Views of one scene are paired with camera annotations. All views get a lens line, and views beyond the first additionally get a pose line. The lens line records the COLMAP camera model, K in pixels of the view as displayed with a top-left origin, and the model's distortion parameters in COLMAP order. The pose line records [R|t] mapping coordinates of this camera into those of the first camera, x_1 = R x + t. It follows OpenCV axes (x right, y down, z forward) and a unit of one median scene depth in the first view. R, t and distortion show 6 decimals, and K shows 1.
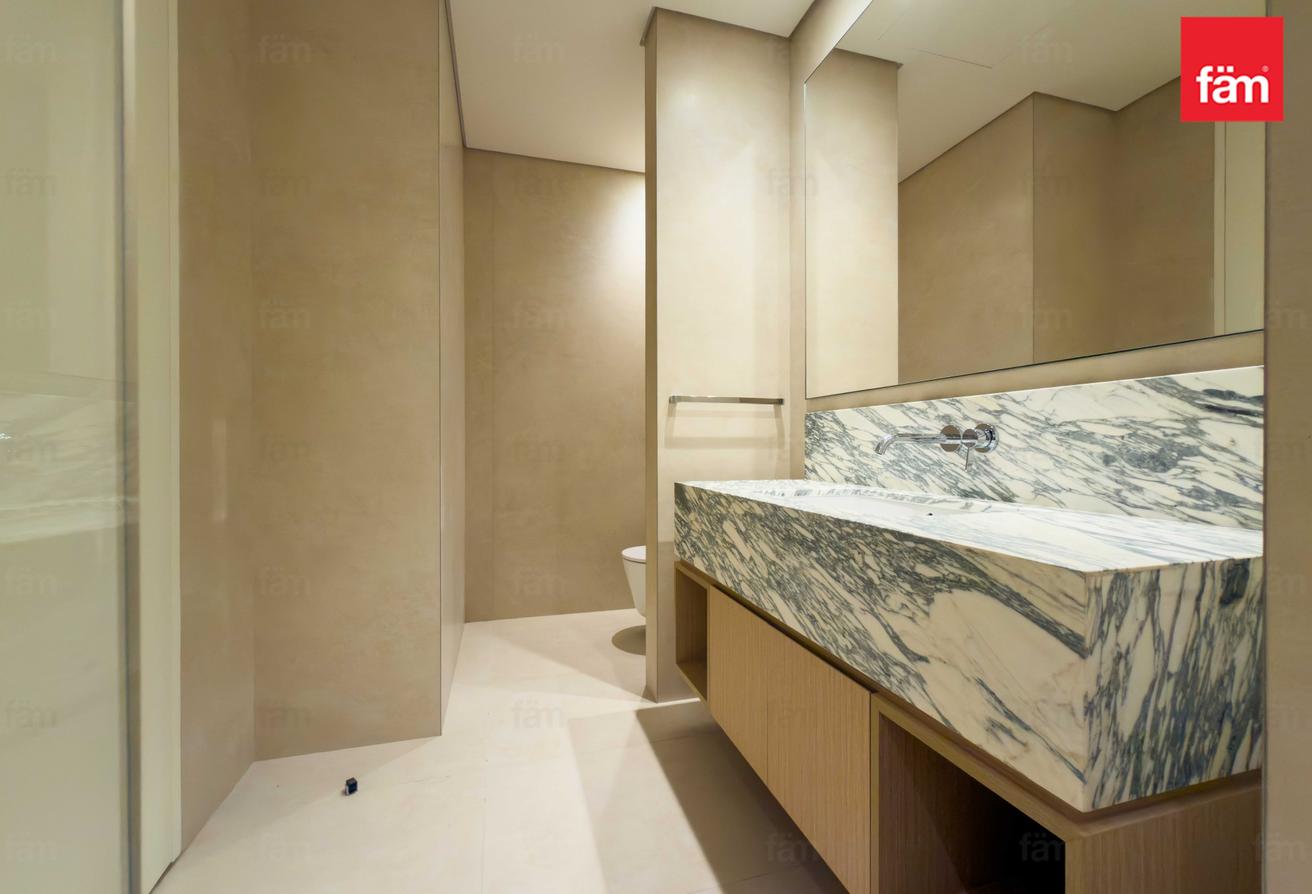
lens RADIAL K [[526.8, 0, 652.2], [0, 526.8, 447.3], [0, 0, 1]] dist [-0.000492, -0.000184]
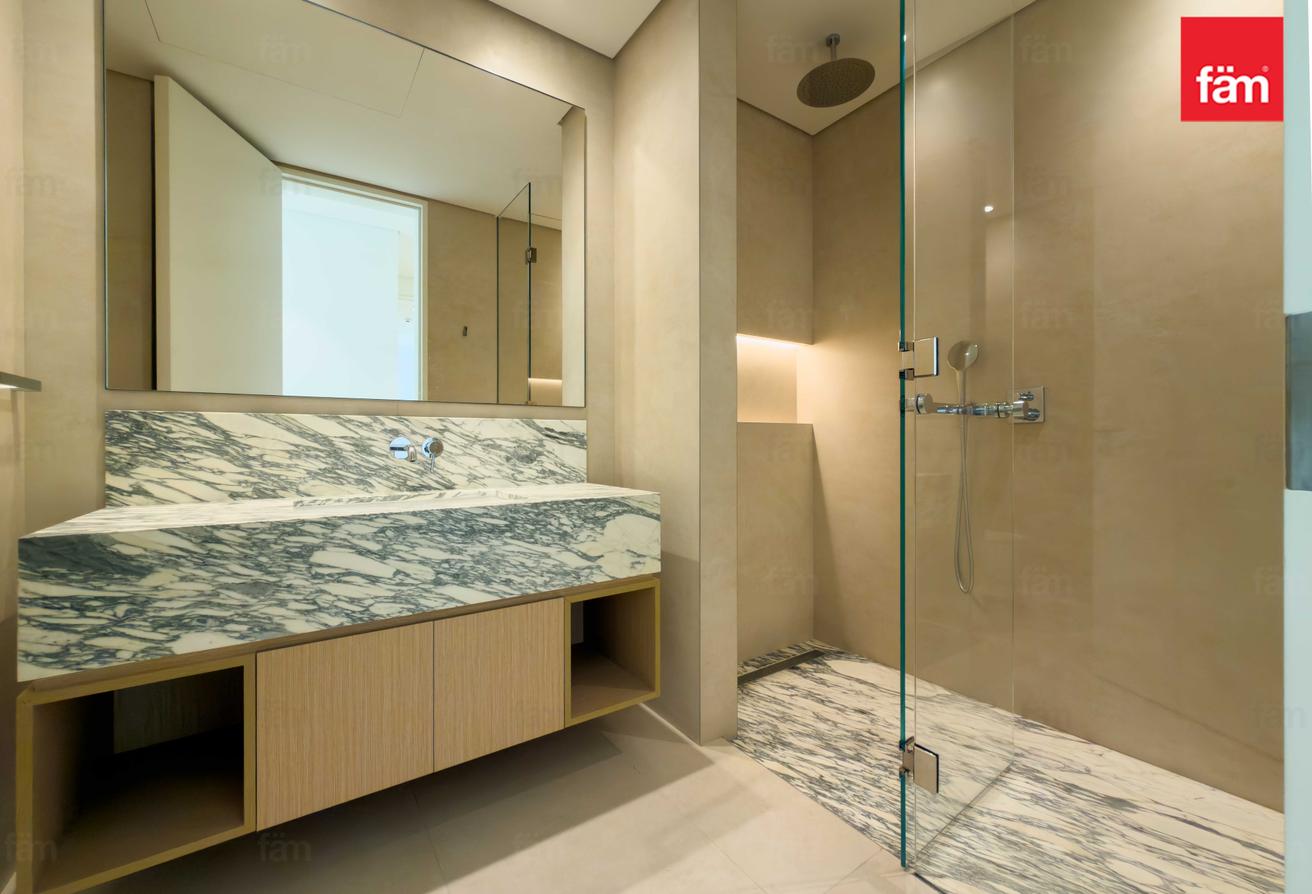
lens RADIAL K [[526.8, 0, 652.2], [0, 526.8, 447.3], [0, 0, 1]] dist [-0.000492, -0.000184]
pose [[-0.312280, -0.010043, 0.949937, -1.106074], [0.006675, 0.999896, 0.012766, -0.039283], [-0.949967, 0.010327, -0.312181, 1.058198]]
